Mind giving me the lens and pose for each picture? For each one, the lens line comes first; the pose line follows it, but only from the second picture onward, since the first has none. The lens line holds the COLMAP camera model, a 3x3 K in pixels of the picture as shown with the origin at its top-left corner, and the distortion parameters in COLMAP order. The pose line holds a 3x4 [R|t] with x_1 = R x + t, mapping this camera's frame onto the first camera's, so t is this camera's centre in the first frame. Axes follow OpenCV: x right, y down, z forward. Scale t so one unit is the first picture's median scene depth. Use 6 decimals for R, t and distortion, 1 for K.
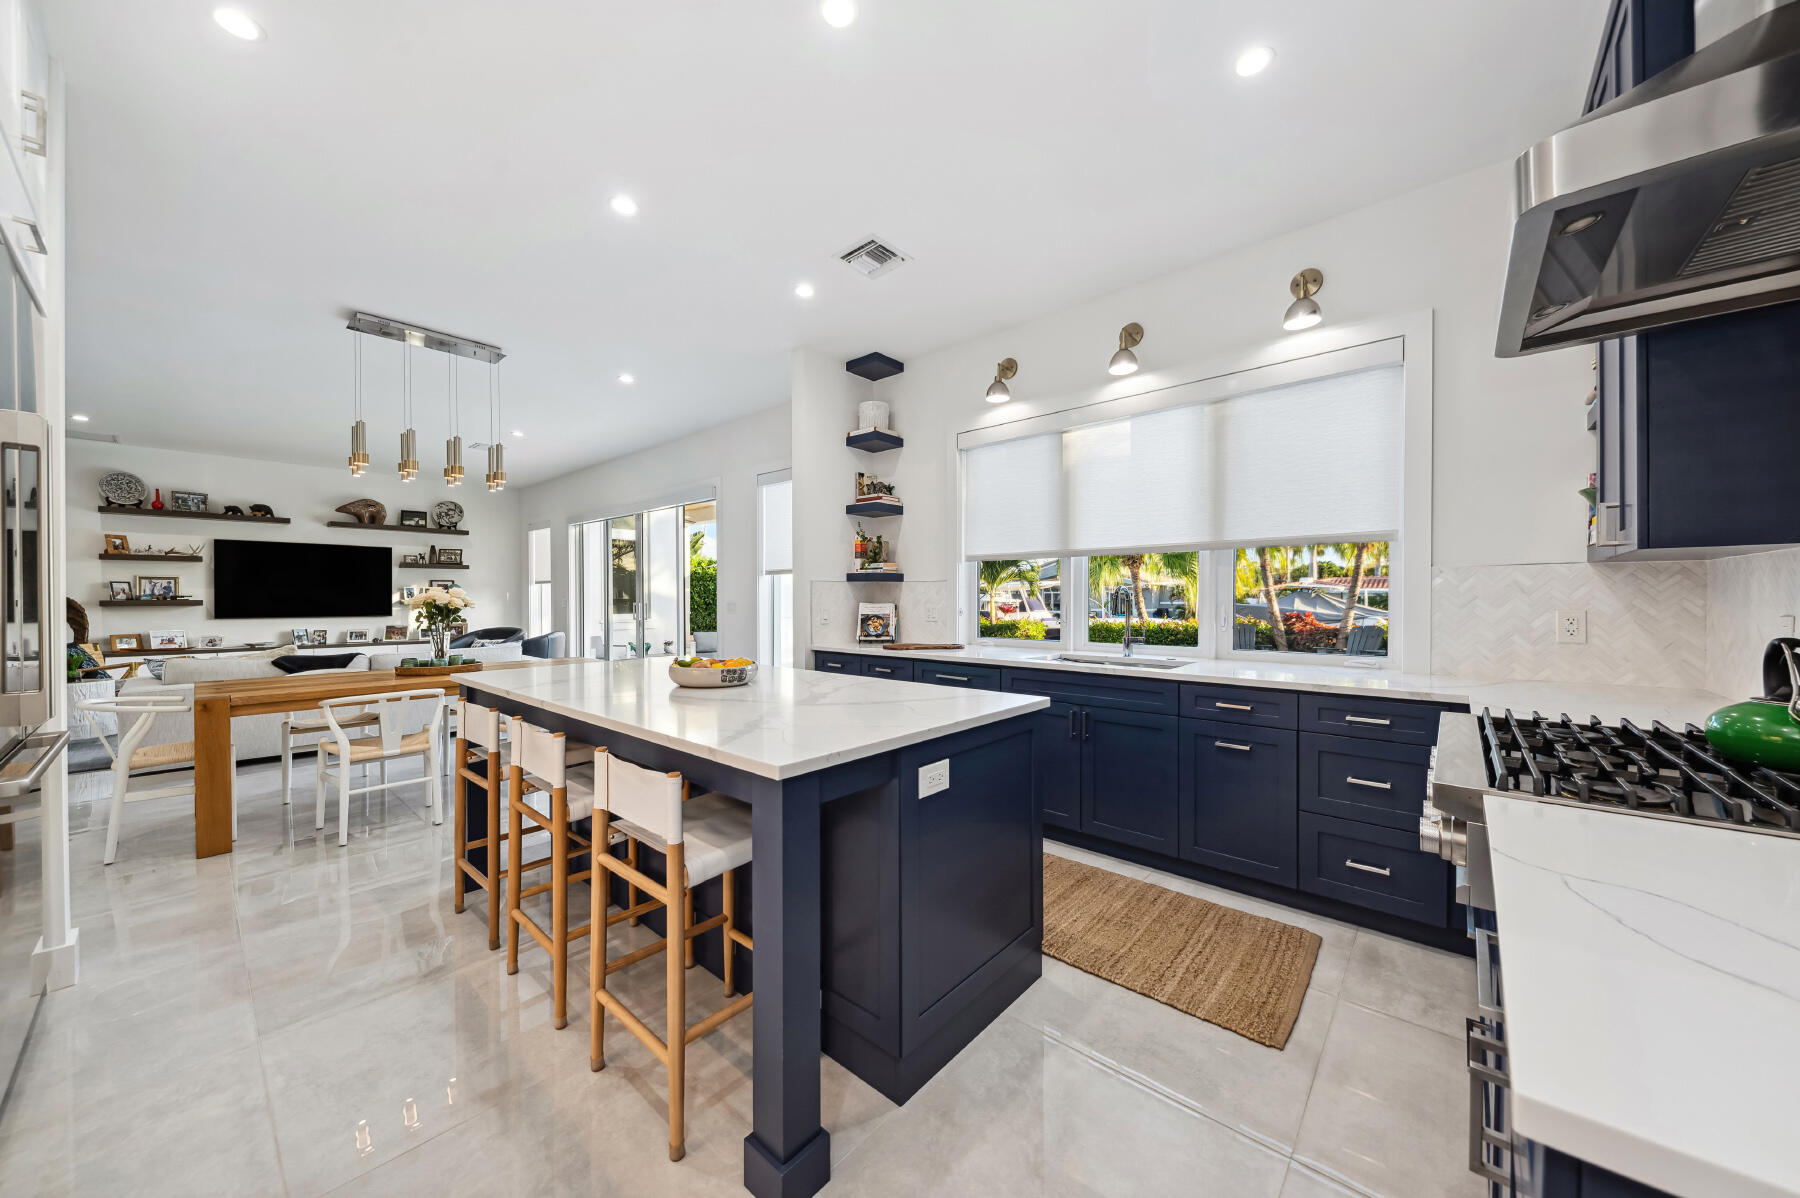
lens RADIAL K [[617.4, 0, 900.0], [0, 617.4, 599.0], [0, 0, 1]] dist [-0.002350, -0.000203]
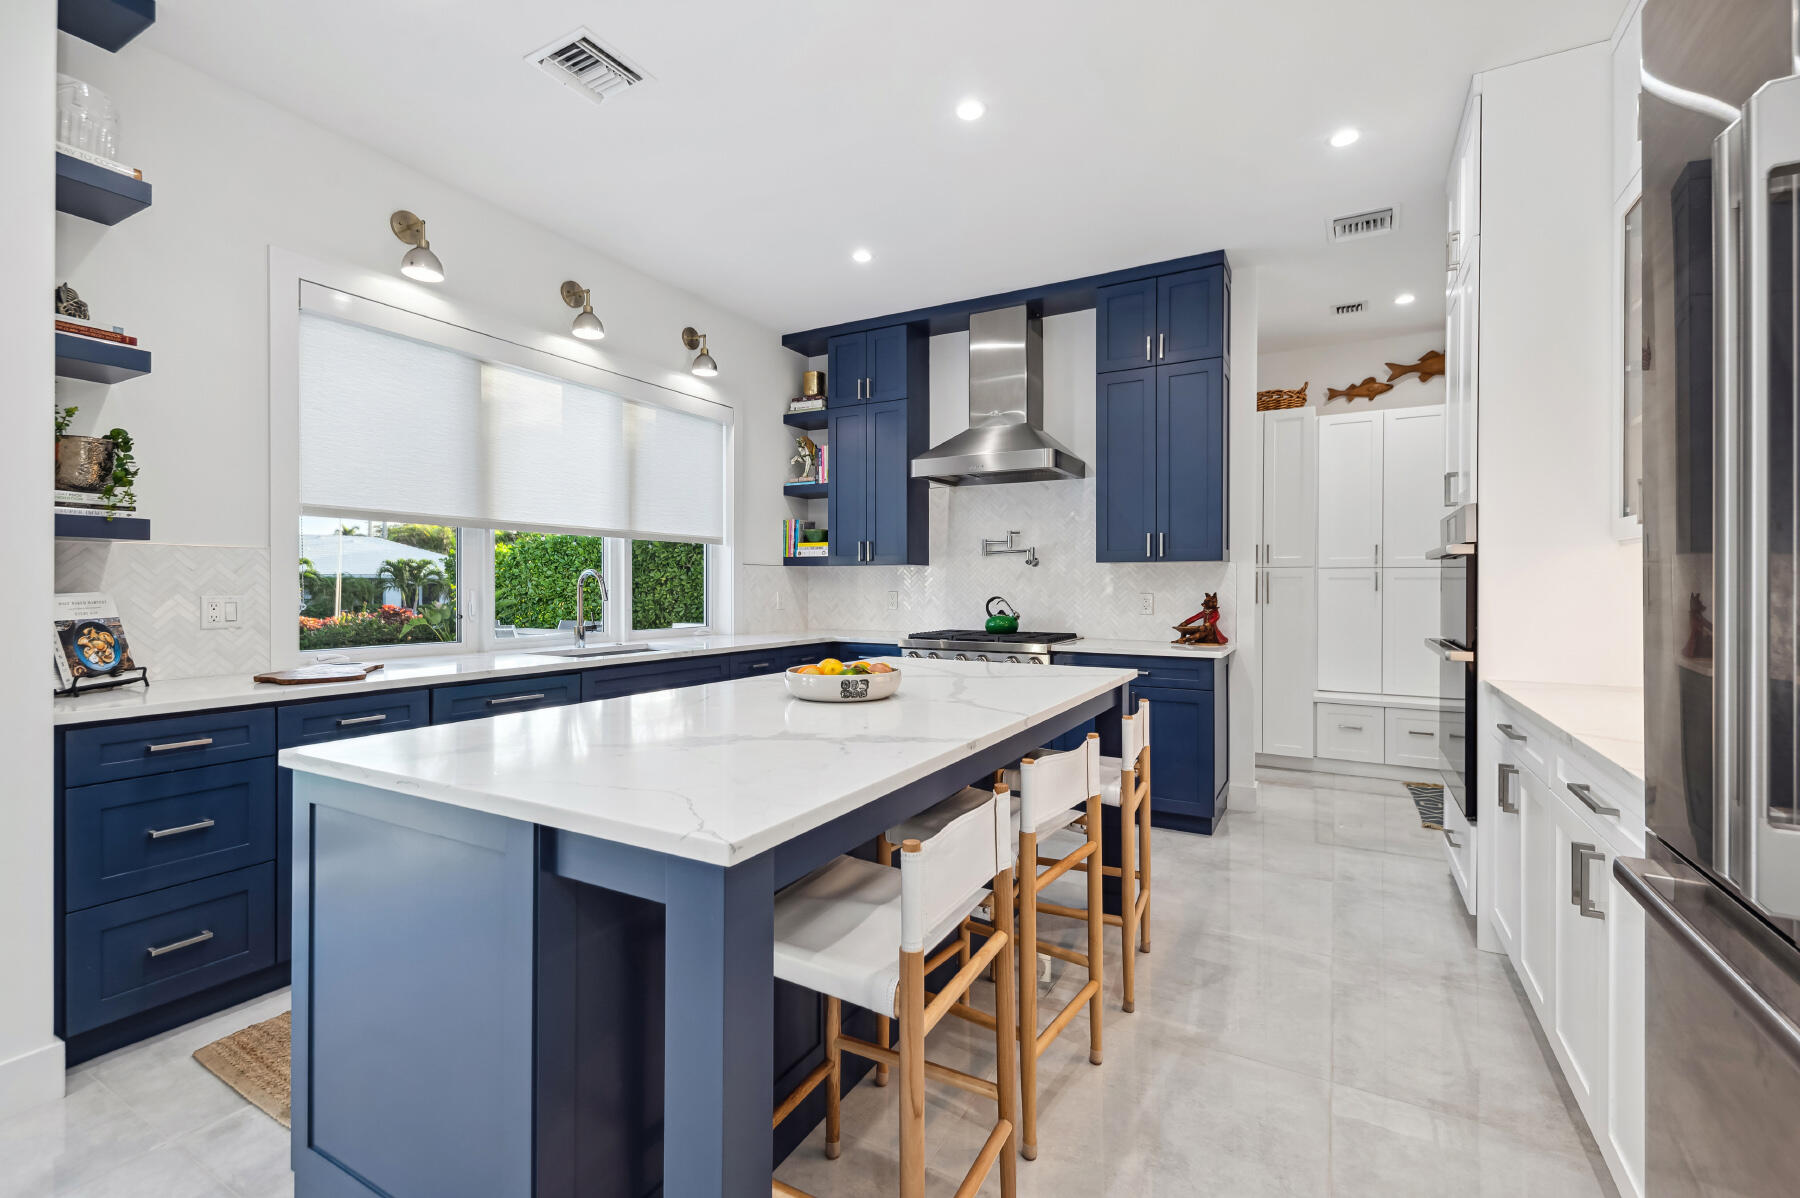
lens RADIAL K [[778.0, 0, 915.9], [0, 778.0, 586.4], [0, 0, 1]] dist [0.027112, 0.000245]
pose [[-0.227495, 0.000848, 0.973779, -0.426046], [-0.002348, 0.999996, -0.001420, 0.001450], [-0.973776, -0.002610, -0.227492, 0.381722]]
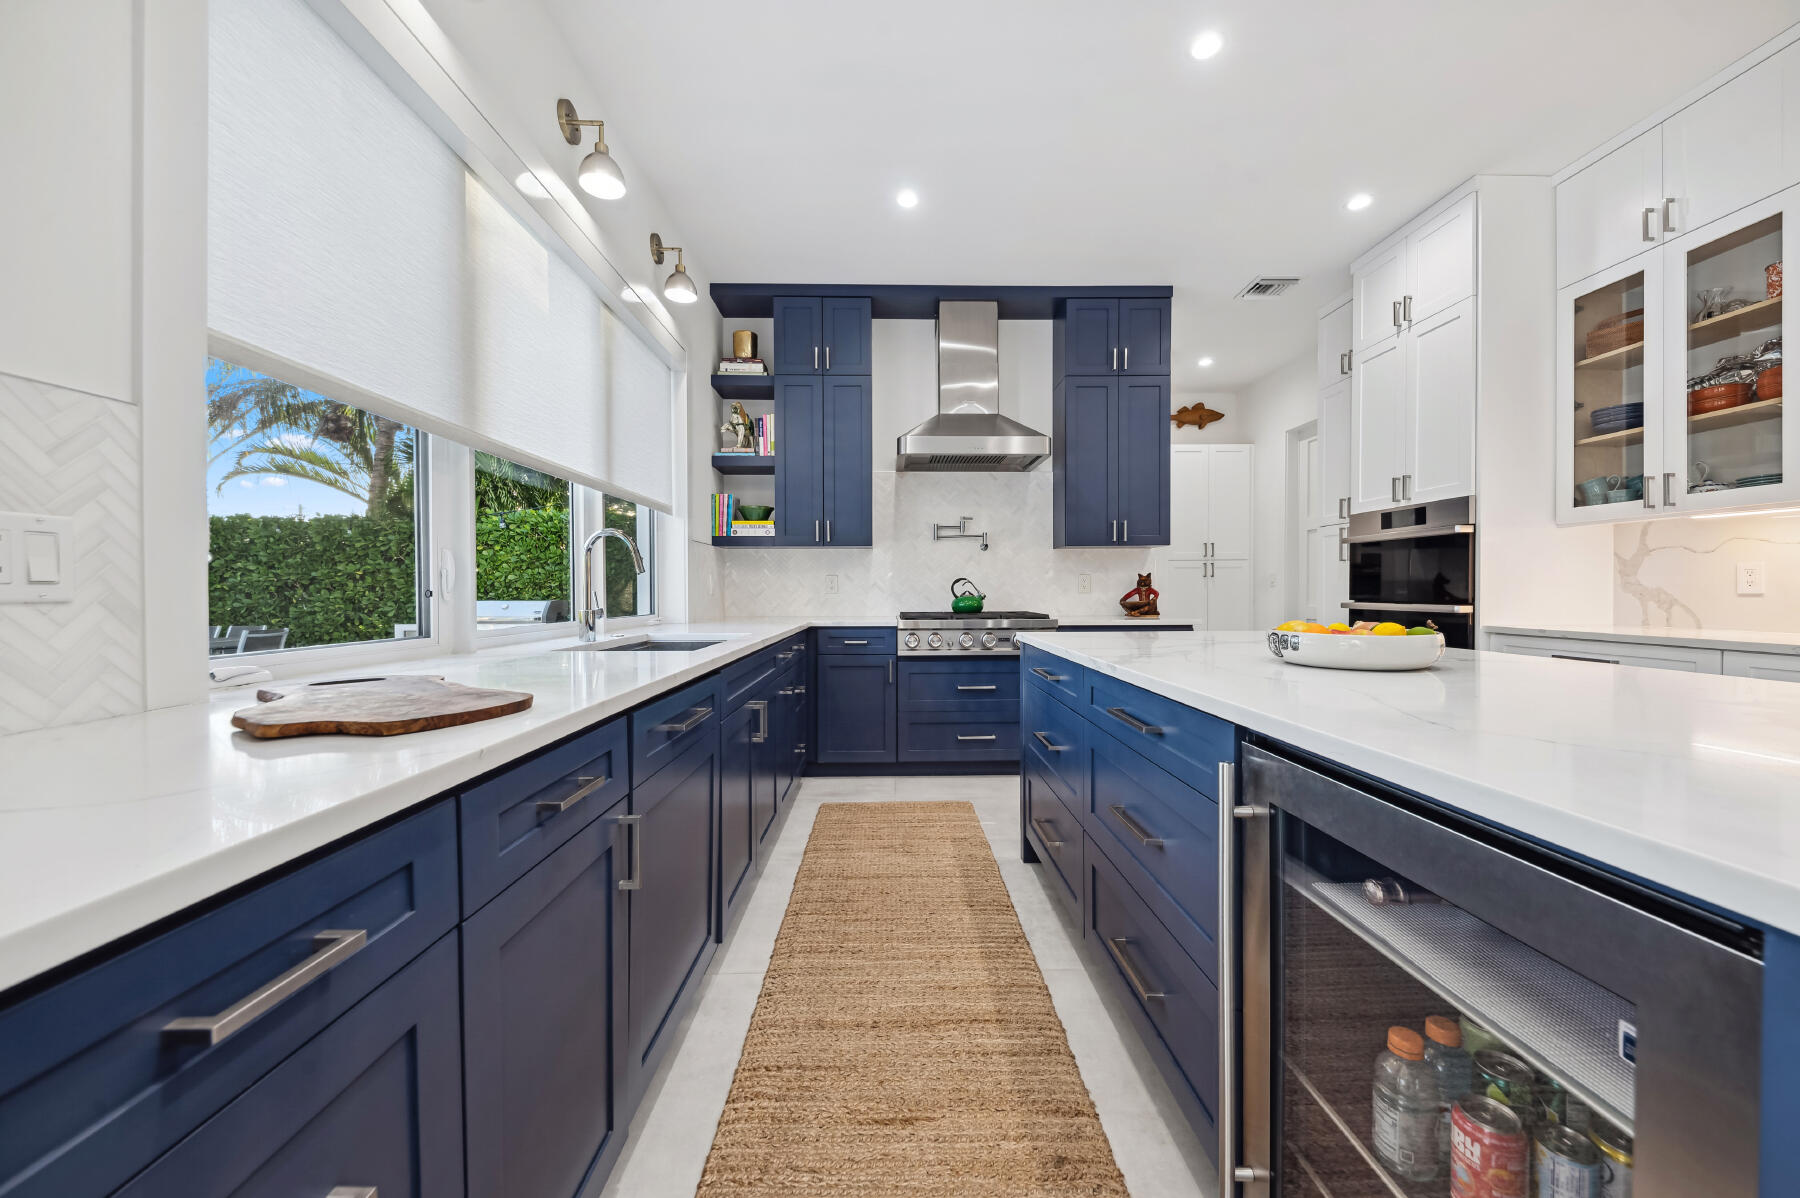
lens RADIAL K [[626.6, 0, 909.3], [0, 626.6, 592.9], [0, 0, 1]] dist [0.021041, -0.000038]
pose [[-0.683088, 0.000904, 0.730335, -0.160622], [0.004851, 0.999983, 0.003300, 0.021082], [-0.730320, 0.005797, -0.683081, 0.588447]]
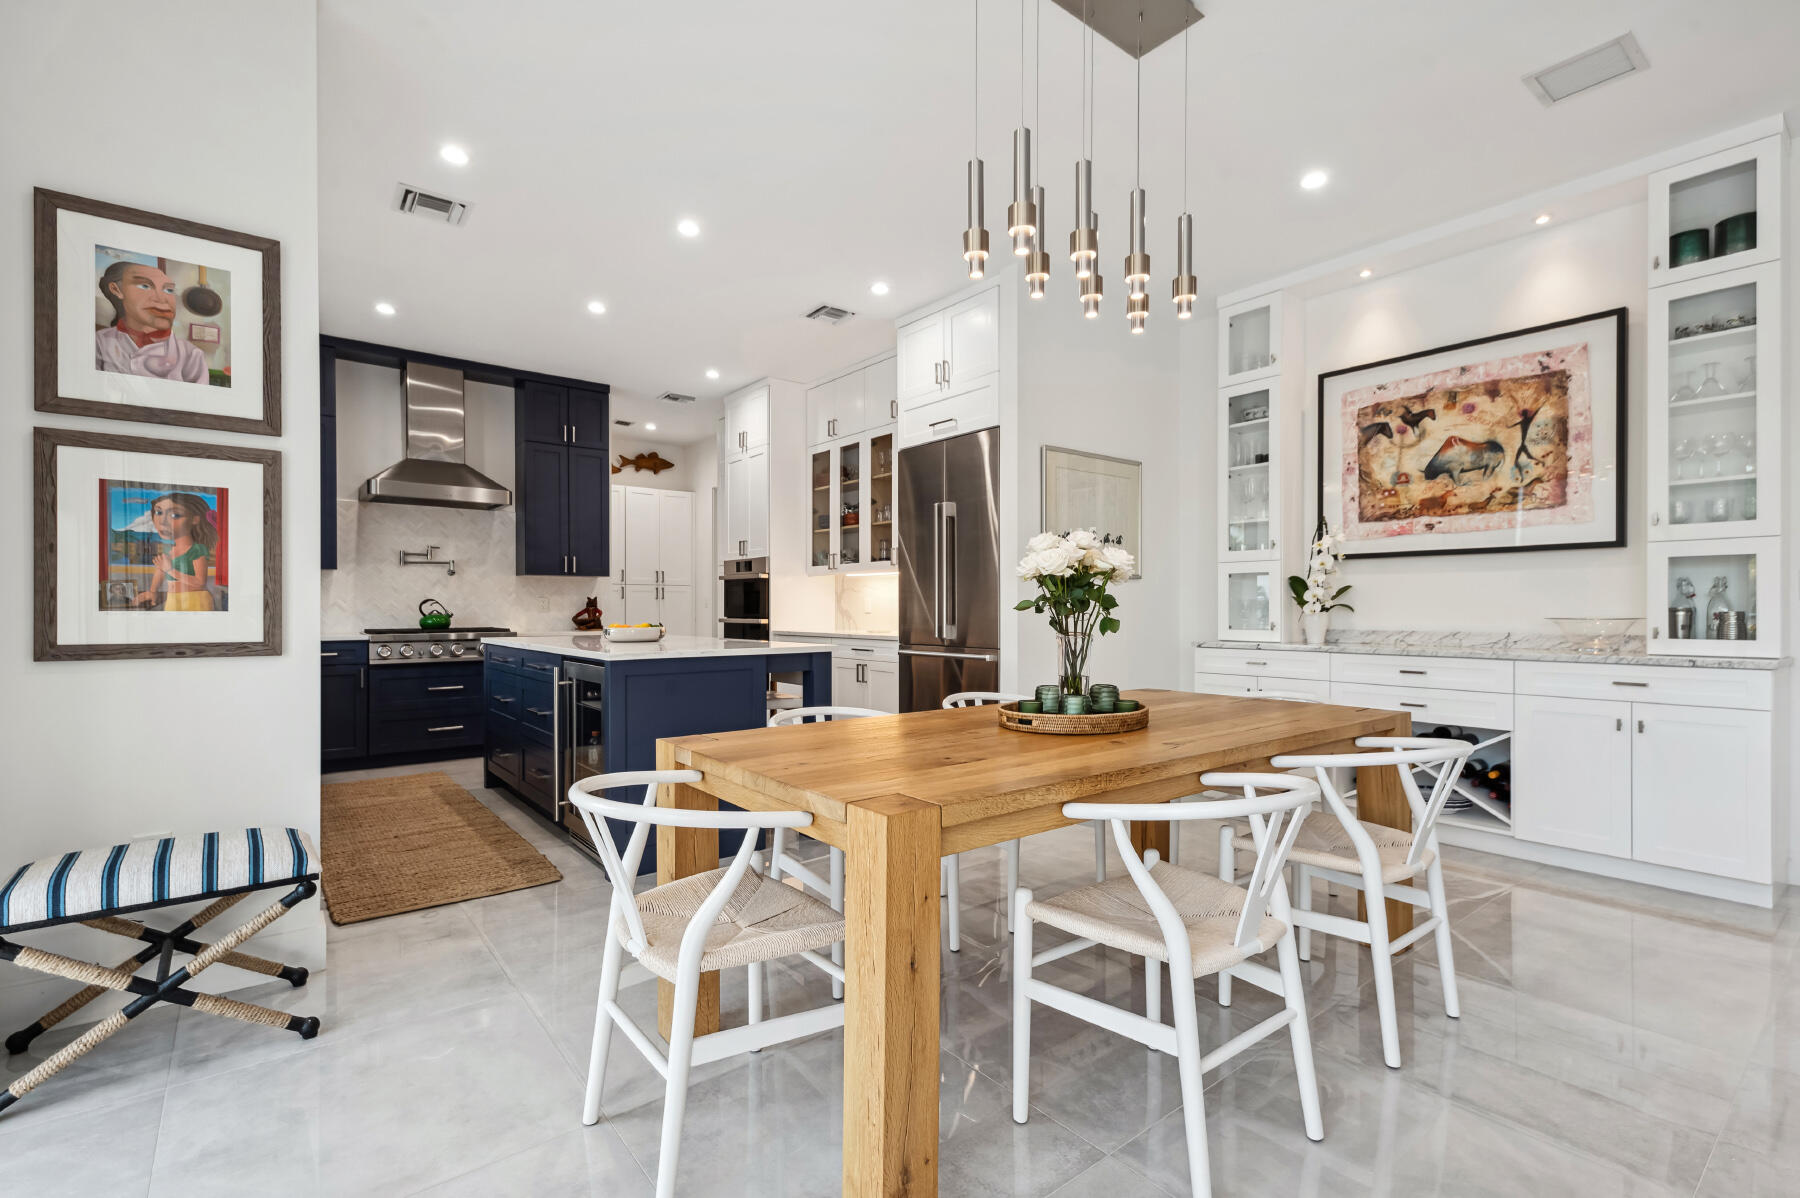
lens RADIAL K [[795.0, 0, 891.7], [0, 795.0, 611.2], [0, 0, 1]] dist [0.026911, -0.012182]
pose [[-0.984077, 0.001867, 0.177734, -0.417398], [0.002458, 0.999992, 0.003105, 0.021068], [-0.177726, 0.003492, -0.984074, 0.921930]]
